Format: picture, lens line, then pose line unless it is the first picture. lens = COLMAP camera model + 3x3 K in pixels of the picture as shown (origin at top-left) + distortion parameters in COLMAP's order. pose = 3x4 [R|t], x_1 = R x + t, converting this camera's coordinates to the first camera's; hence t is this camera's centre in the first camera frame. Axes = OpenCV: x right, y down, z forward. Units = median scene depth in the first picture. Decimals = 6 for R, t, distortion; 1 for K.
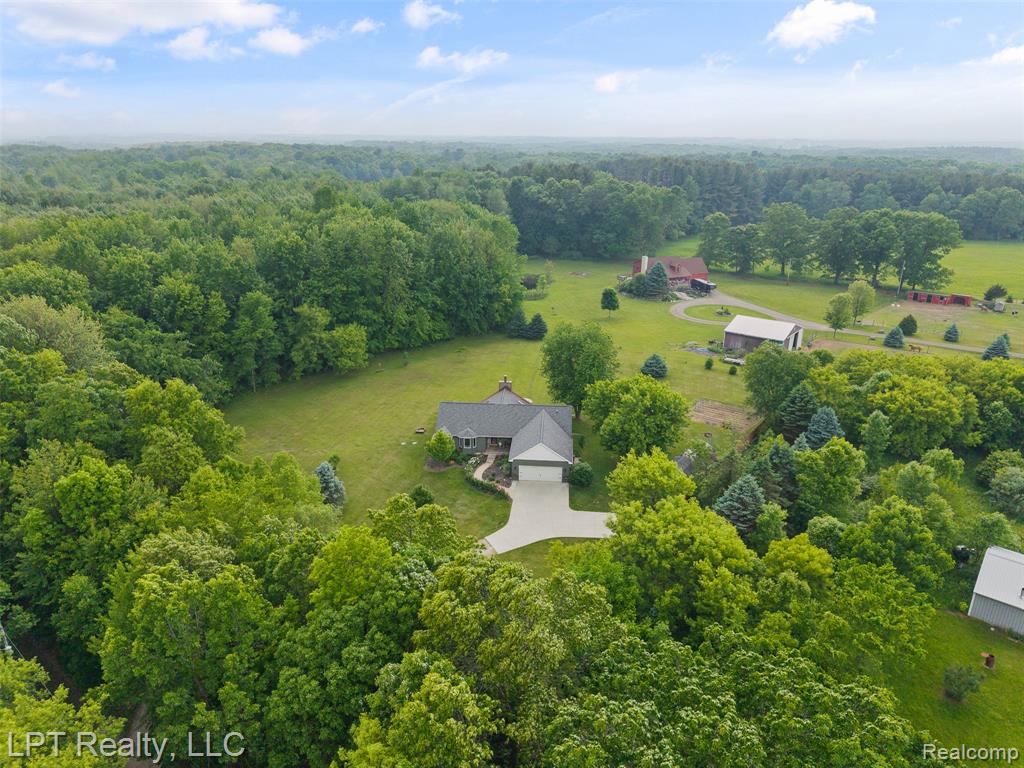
lens RADIAL K [[675.8, 0, 512.0], [0, 675.8, 384.0], [0, 0, 1]] dist [-0.006436, 0.001612]
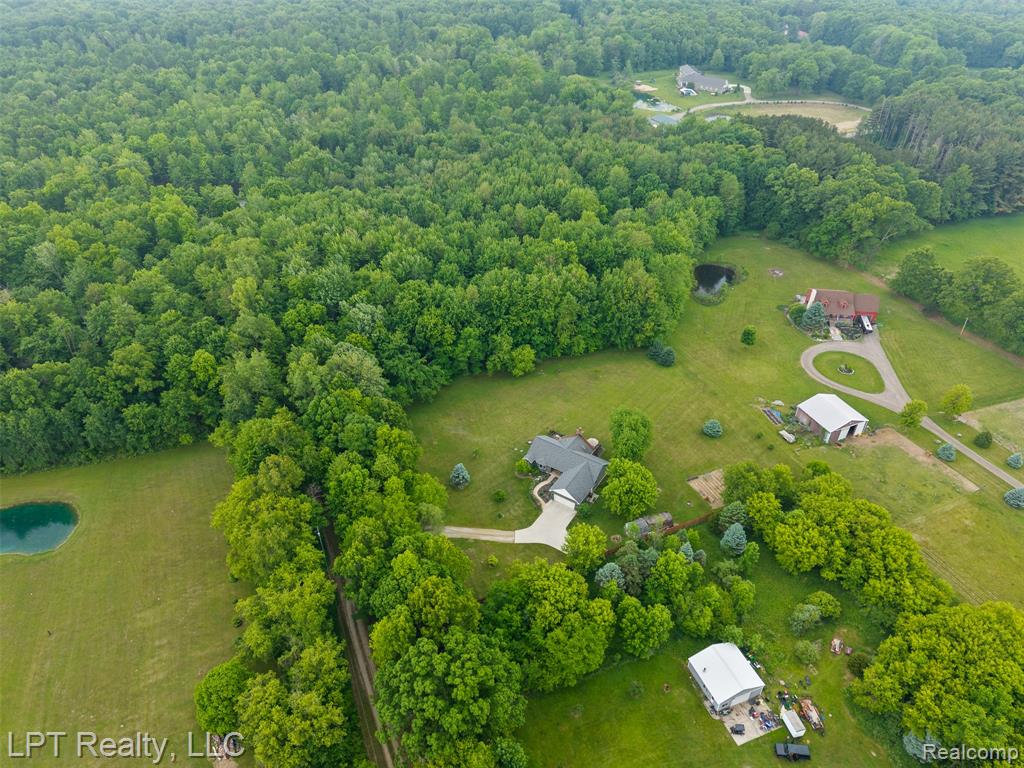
lens RADIAL K [[675.8, 0, 512.0], [0, 675.8, 384.0], [0, 0, 1]] dist [-0.006436, 0.001612]
pose [[0.858059, 0.306539, -0.412030, 0.468390], [-0.149718, 0.916780, 0.370269, -0.664144], [0.491242, -0.256025, 0.832546, -0.423187]]
